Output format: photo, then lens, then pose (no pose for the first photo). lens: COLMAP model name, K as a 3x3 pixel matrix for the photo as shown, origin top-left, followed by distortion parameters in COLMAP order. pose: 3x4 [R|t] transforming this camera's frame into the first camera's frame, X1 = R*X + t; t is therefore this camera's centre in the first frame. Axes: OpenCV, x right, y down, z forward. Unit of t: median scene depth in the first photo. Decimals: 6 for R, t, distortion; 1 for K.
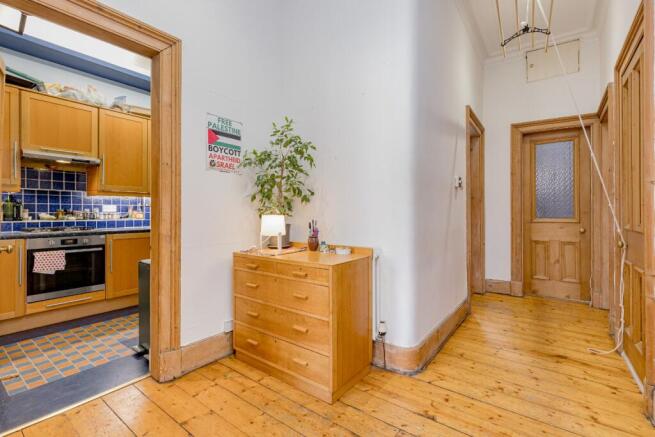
lens RADIAL K [[294.8, 0, 327.5], [0, 294.8, 218.5], [0, 0, 1]] dist [-0.000046, 0.000041]
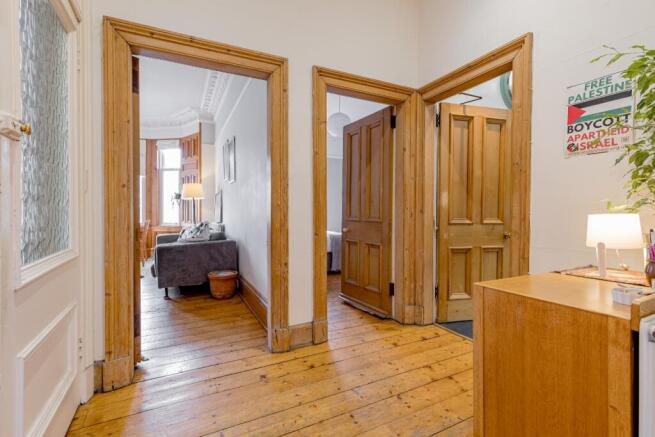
lens RADIAL K [[294.8, 0, 327.5], [0, 294.8, 218.5], [0, 0, 1]] dist [-0.000046, 0.000041]
pose [[-0.416998, 0.021195, -0.908660, 0.616875], [-0.017697, 0.999349, 0.031431, -0.008950], [0.908735, 0.029187, -0.416351, 0.740359]]
